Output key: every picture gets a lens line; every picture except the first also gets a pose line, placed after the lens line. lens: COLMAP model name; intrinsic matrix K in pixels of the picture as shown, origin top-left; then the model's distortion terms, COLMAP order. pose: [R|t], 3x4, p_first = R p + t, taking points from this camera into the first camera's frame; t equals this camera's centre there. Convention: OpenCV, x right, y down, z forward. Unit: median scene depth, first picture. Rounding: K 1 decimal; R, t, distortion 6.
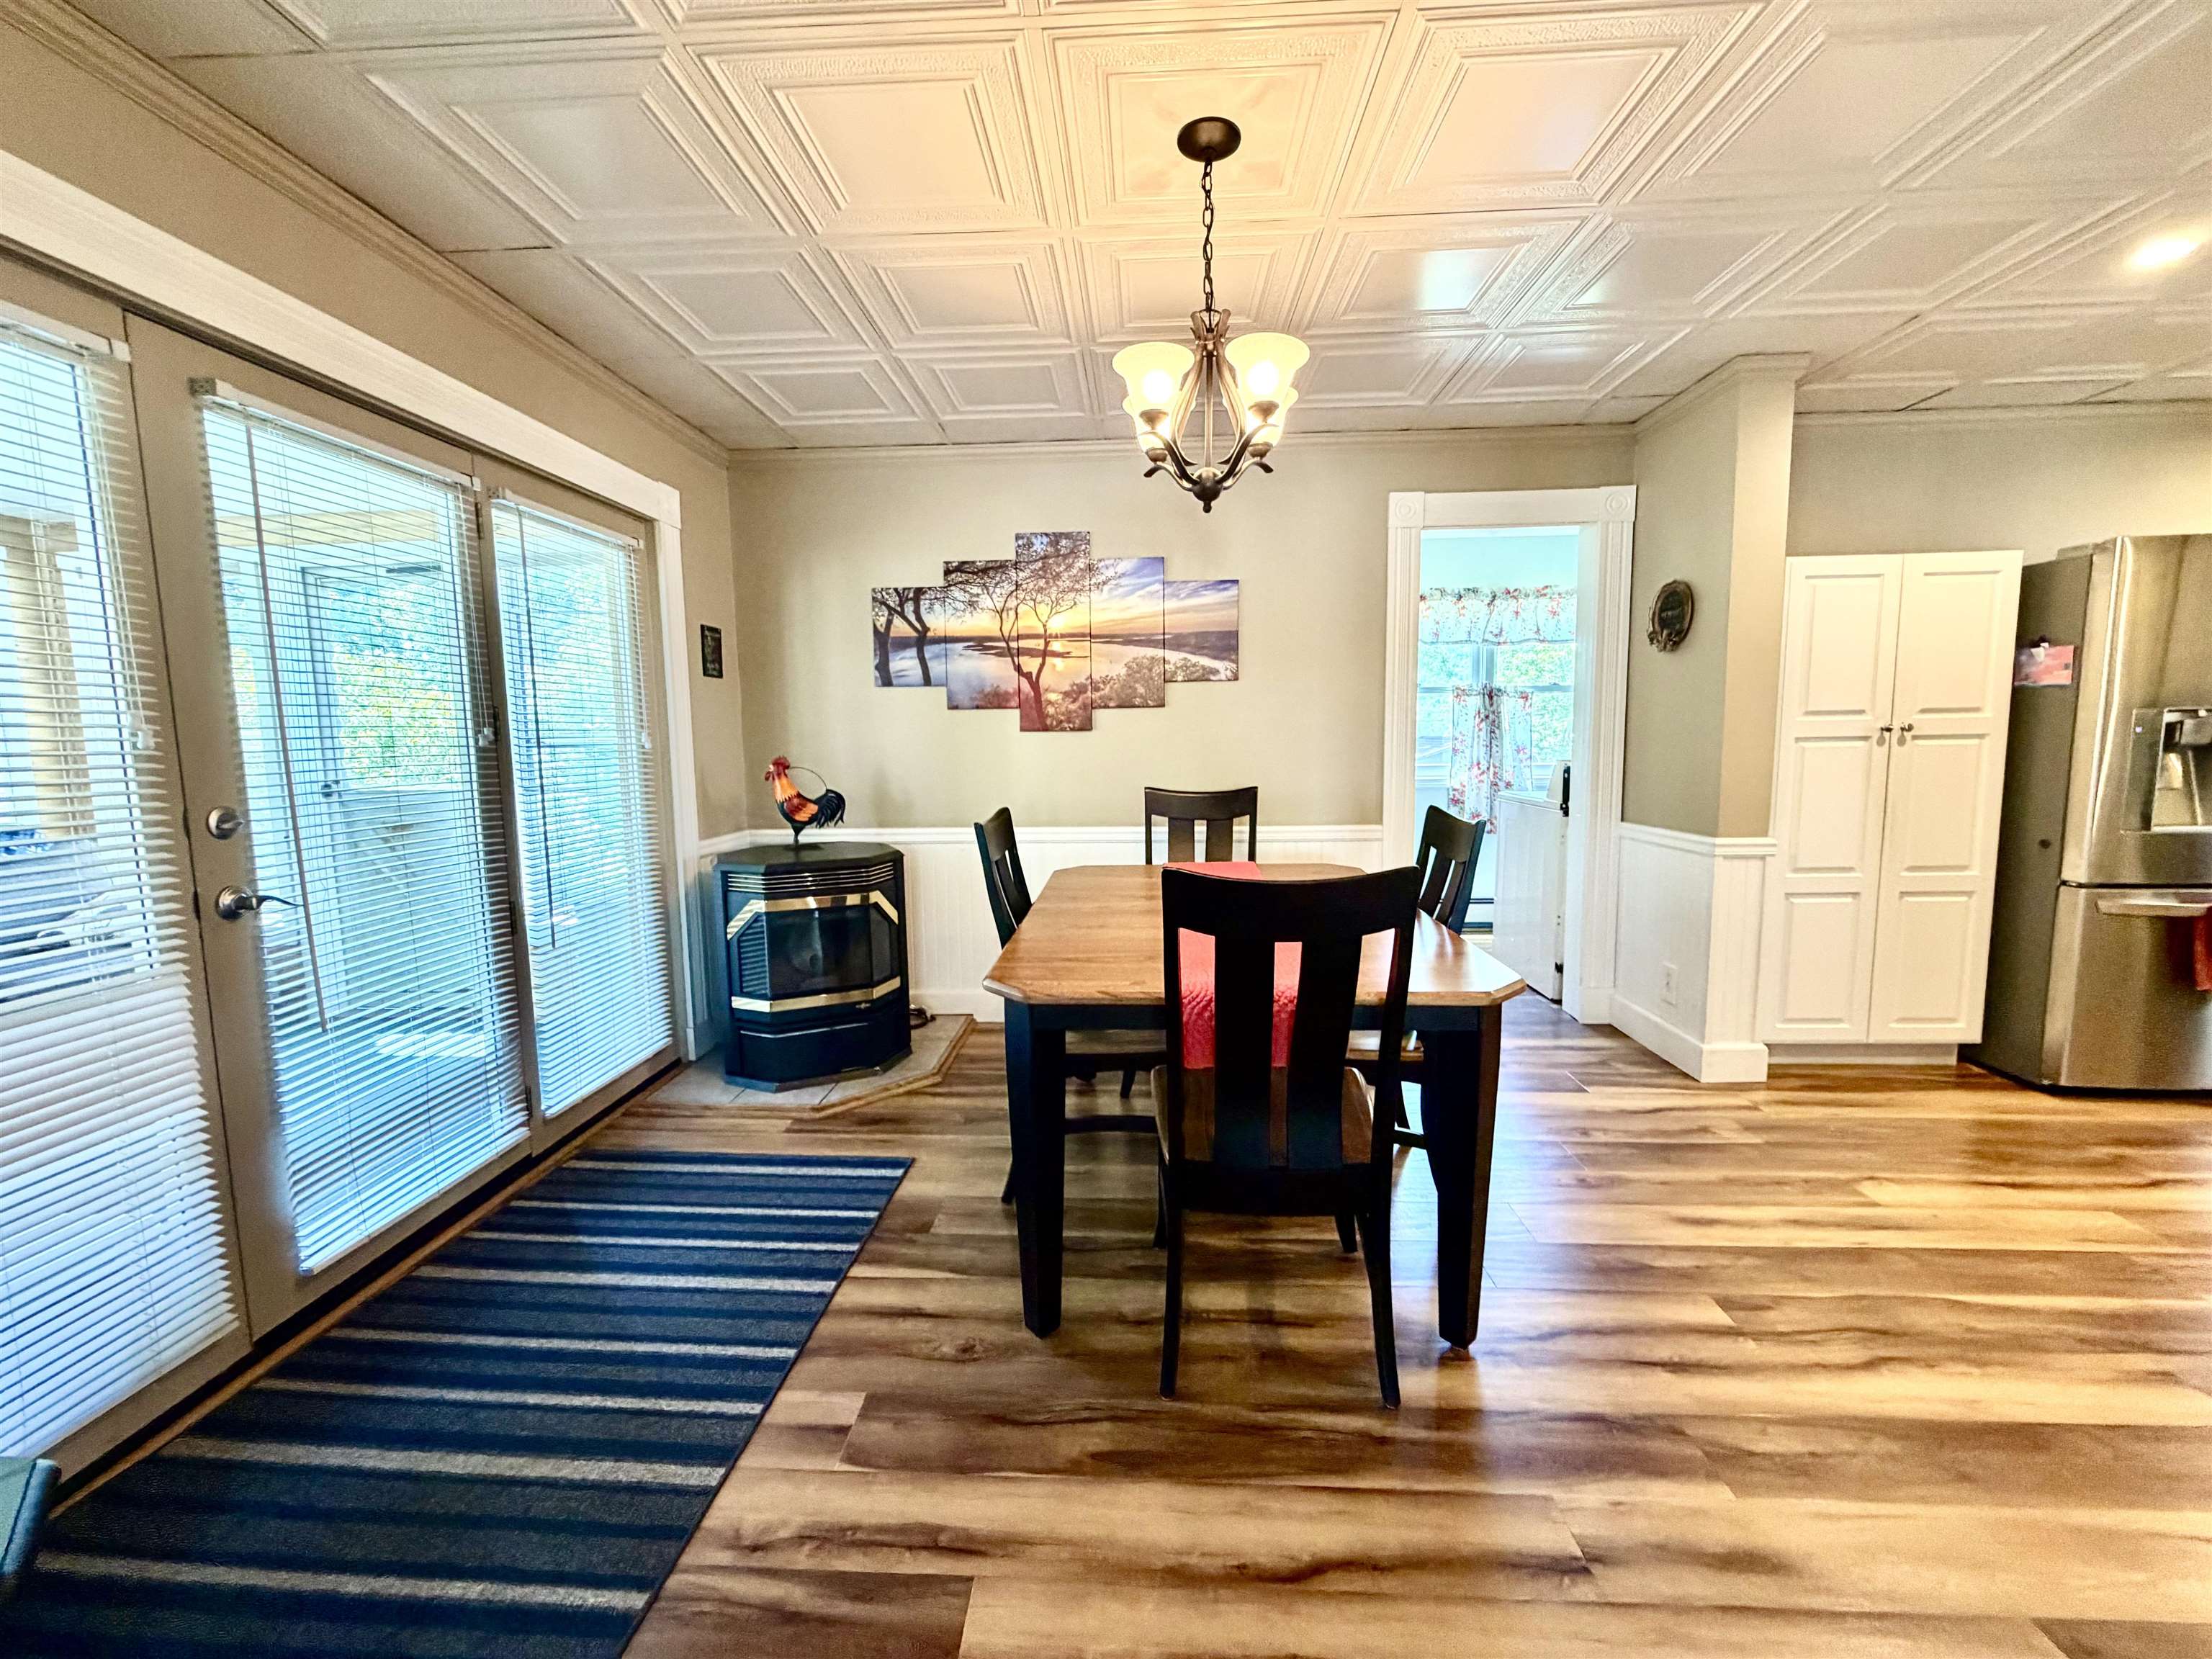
lens RADIAL K [[881.2, 0, 1102.8], [0, 881.2, 830.3], [0, 0, 1]] dist [-0.000712, 0.000289]
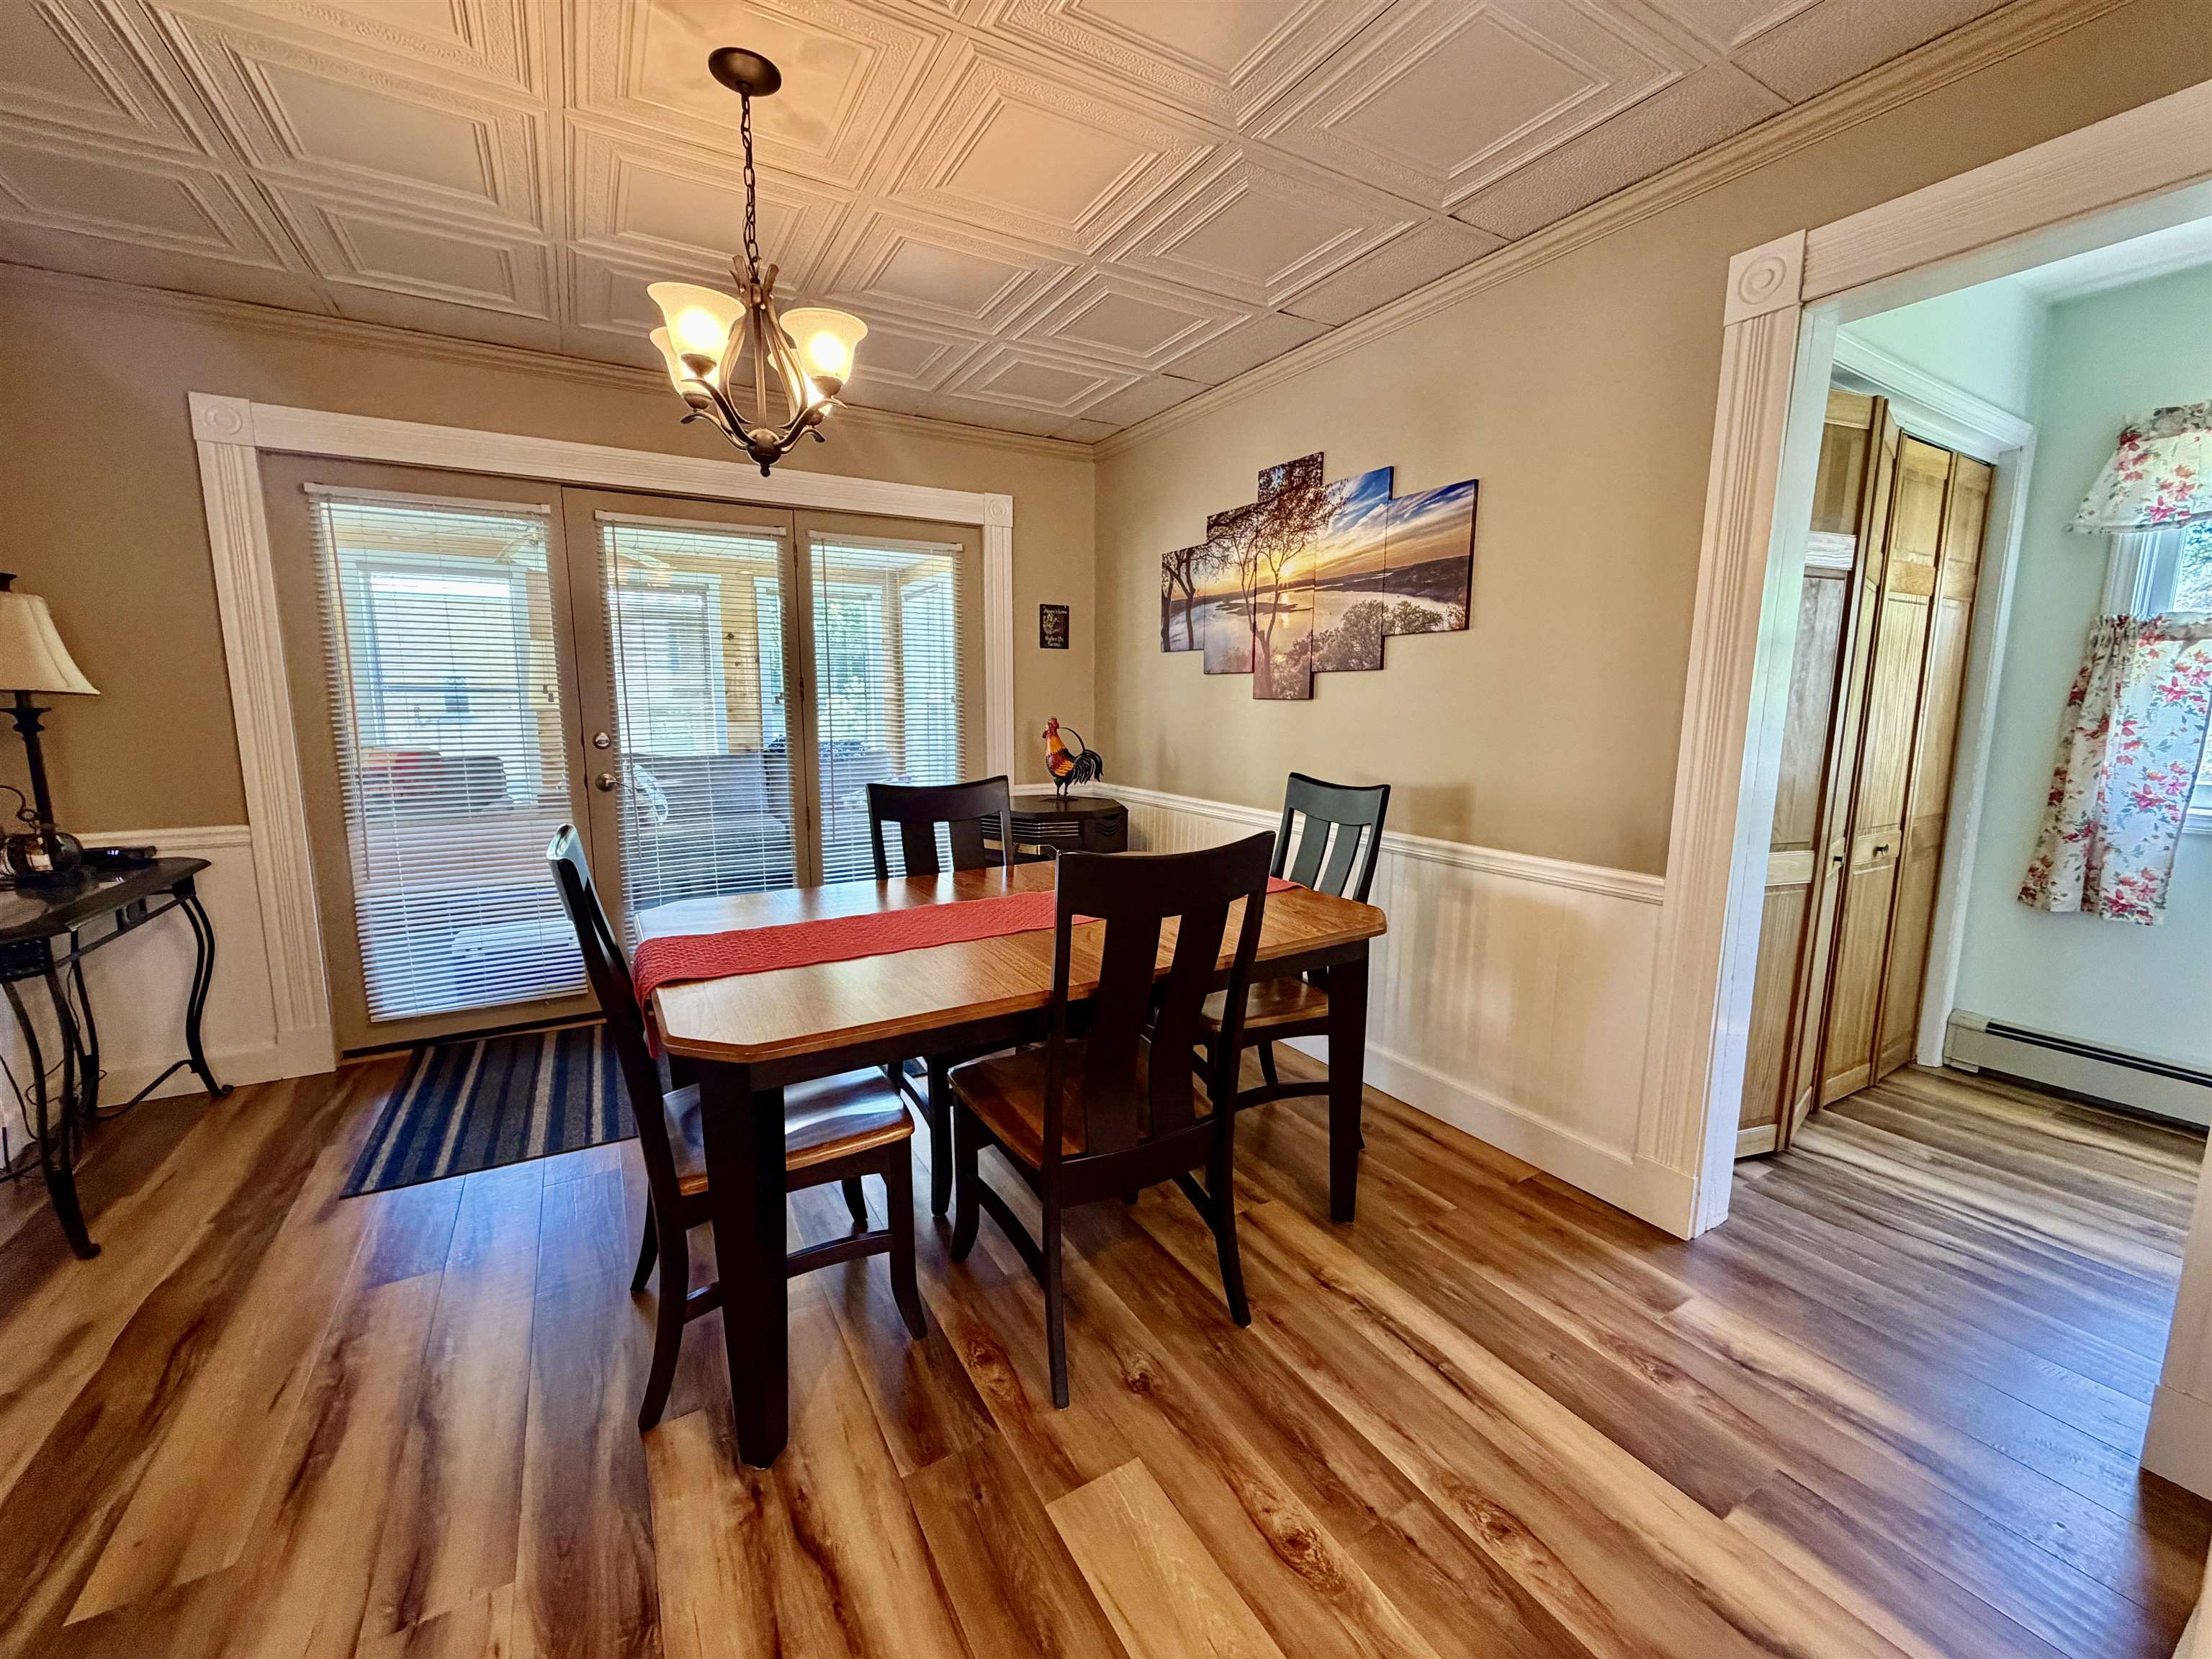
lens RADIAL K [[892.0, 0, 1106.0], [0, 892.0, 829.5], [0, 0, 1]] dist [0.000003, 0.008701]
pose [[0.547022, 0.138403, -0.825598, 0.630211], [-0.101149, 0.989940, 0.098935, -0.060405], [0.830985, 0.029389, 0.555518, 0.412404]]
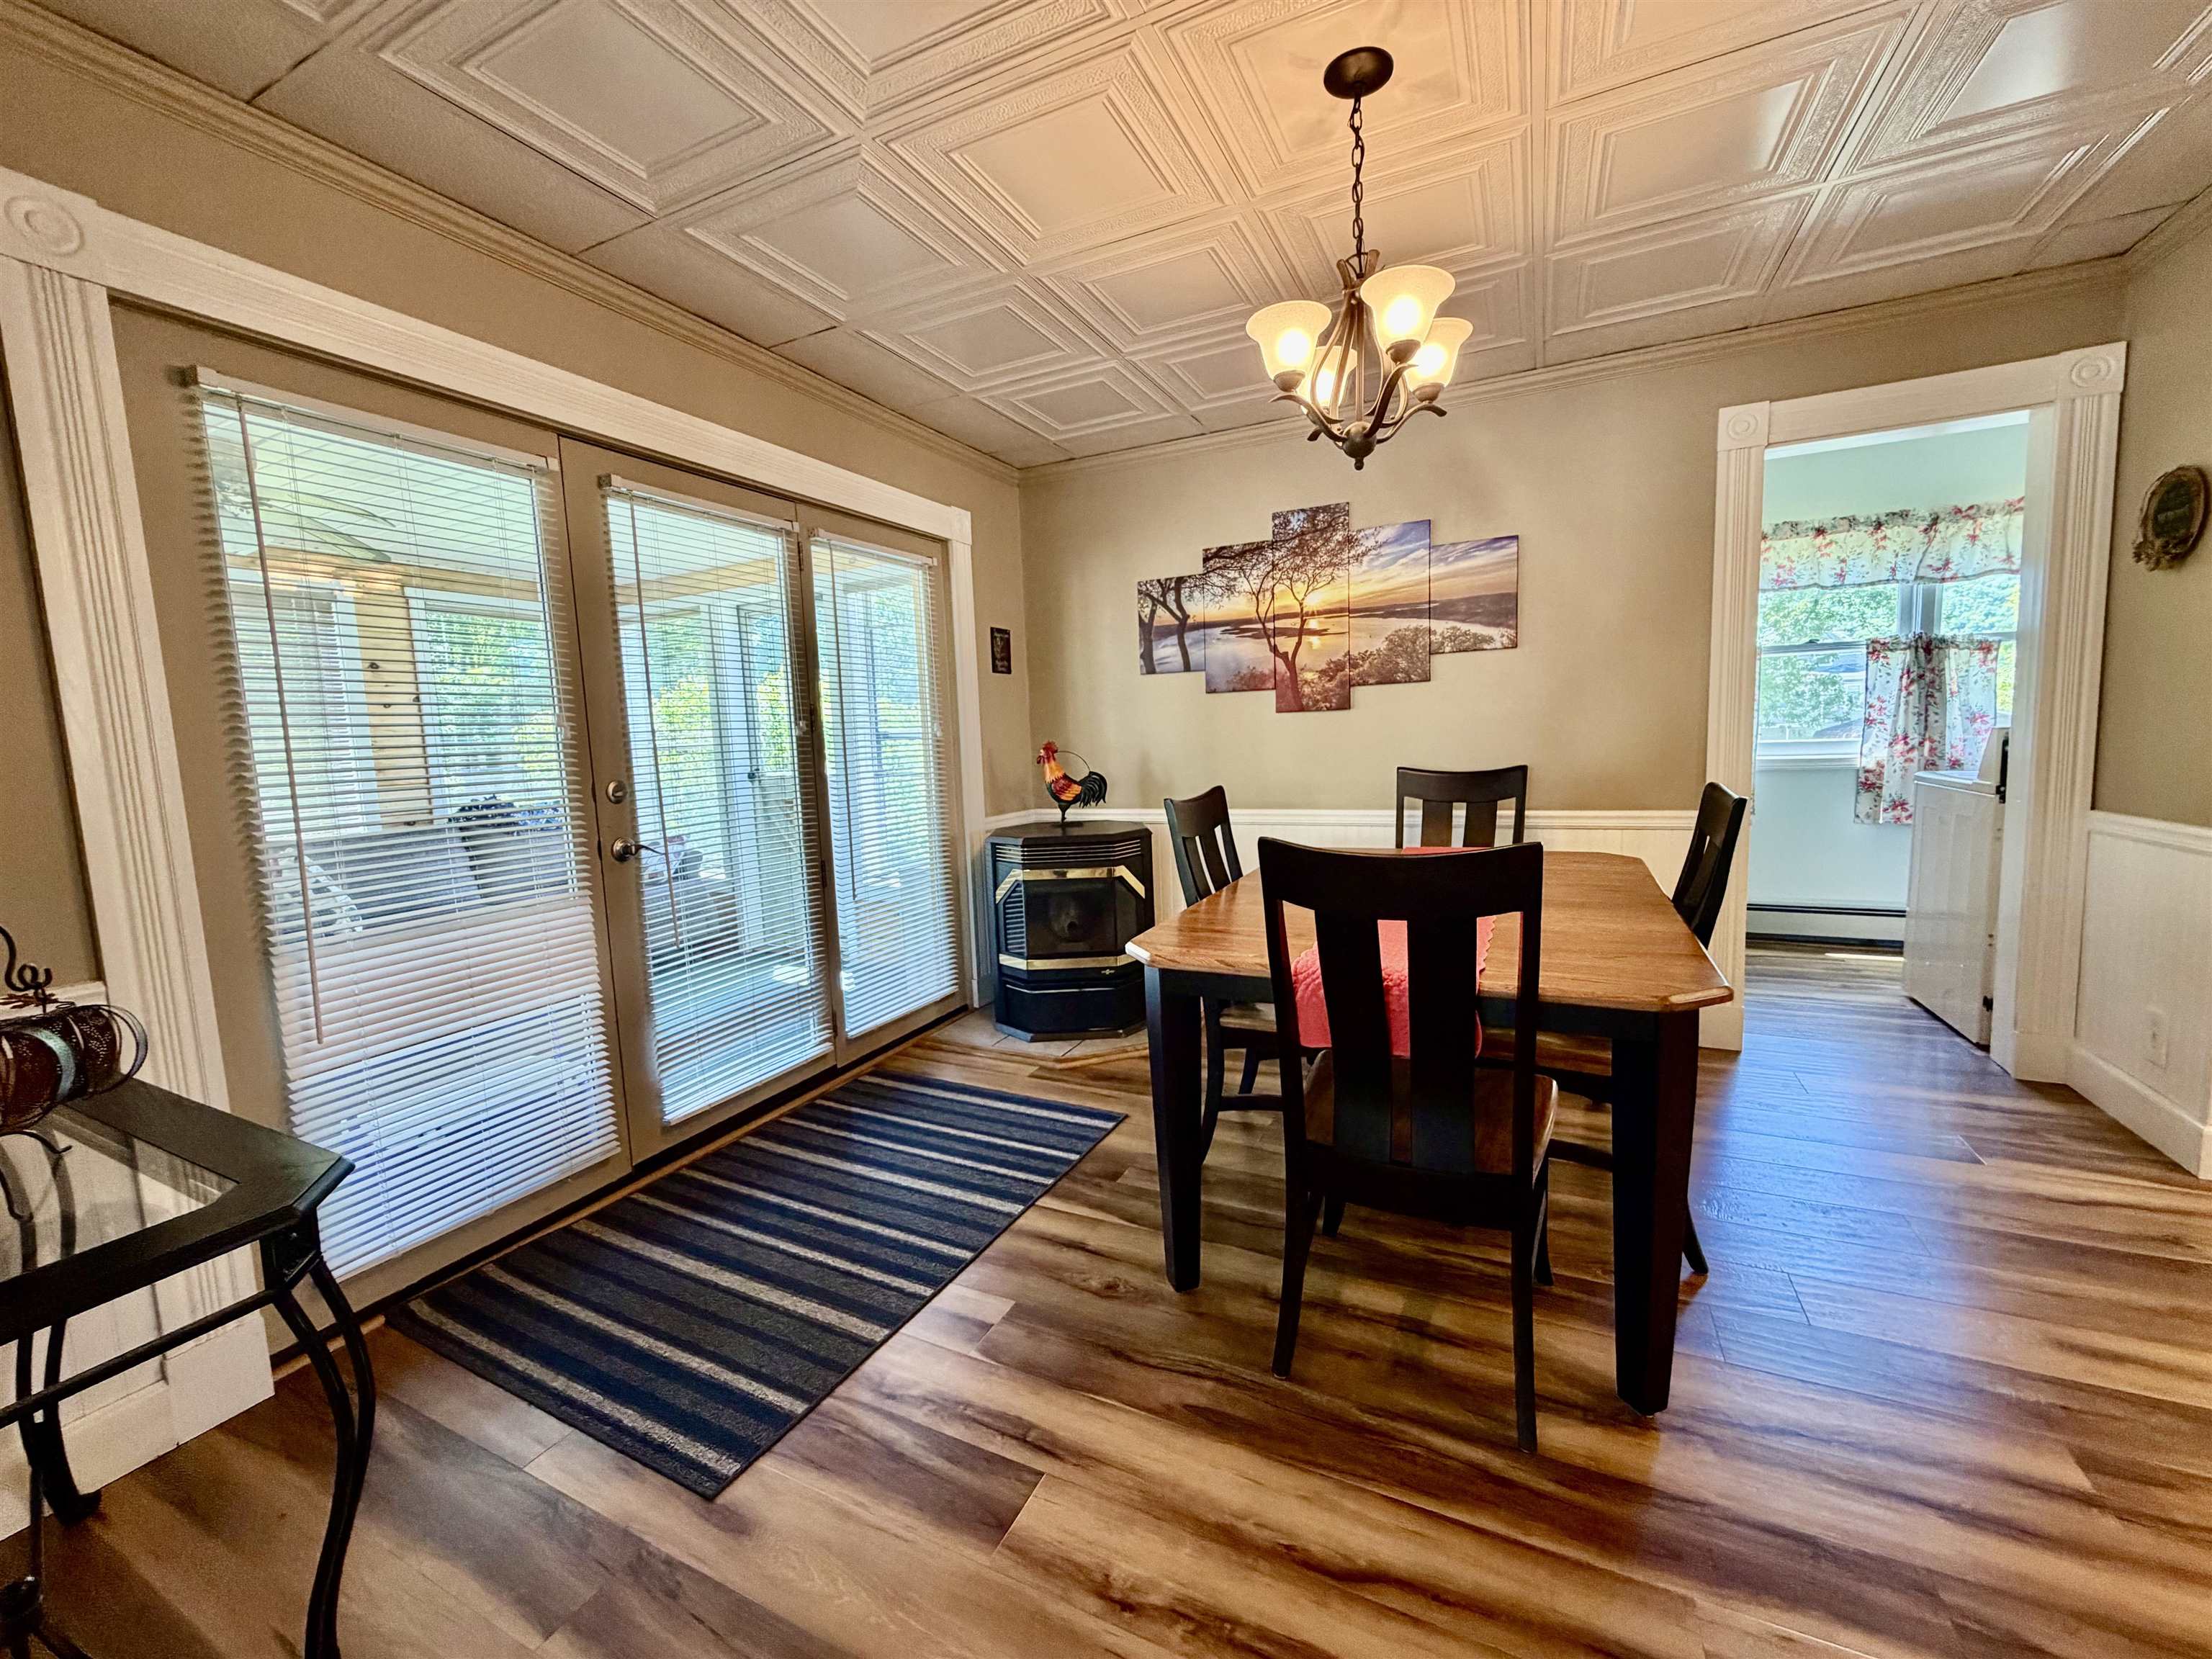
lens RADIAL K [[881.2, 0, 1102.8], [0, 881.2, 830.3], [0, 0, 1]] dist [-0.000712, 0.000289]
pose [[0.918935, 0.020009, -0.393901, 0.130652], [-0.015577, 0.999774, 0.014446, 0.010005], [0.394101, -0.007139, 0.919039, 0.008353]]
